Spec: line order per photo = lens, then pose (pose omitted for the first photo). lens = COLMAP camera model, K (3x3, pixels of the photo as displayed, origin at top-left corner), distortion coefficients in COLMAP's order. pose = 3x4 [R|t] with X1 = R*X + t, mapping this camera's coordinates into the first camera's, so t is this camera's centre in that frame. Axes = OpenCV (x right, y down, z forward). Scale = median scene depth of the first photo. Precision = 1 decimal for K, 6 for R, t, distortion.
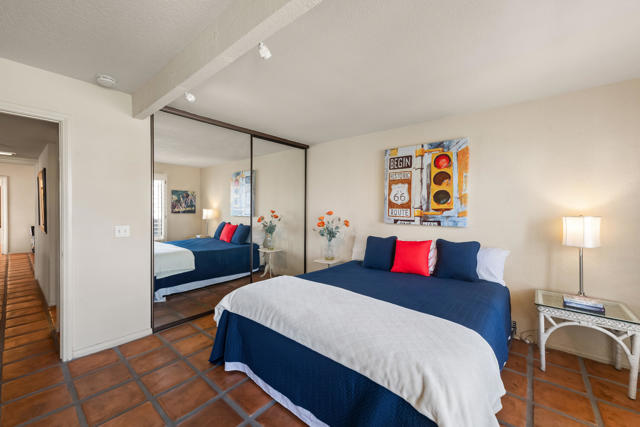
lens RADIAL K [[252.3, 0, 322.2], [0, 252.3, 207.8], [0, 0, 1]] dist [0.008218, -0.000311]
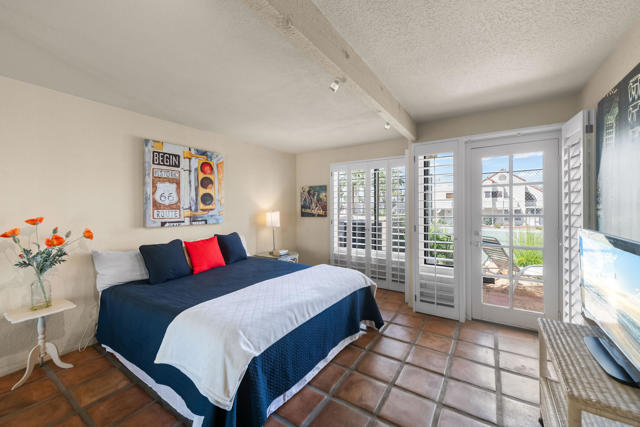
lens RADIAL K [[252.3, 0, 322.2], [0, 252.3, 207.8], [0, 0, 1]] dist [0.008218, -0.000311]
pose [[-0.113462, -0.007409, 0.993515, -0.704205], [0.006692, 0.999944, 0.008221, -0.008034], [-0.993520, 0.007581, -0.113406, 0.579353]]
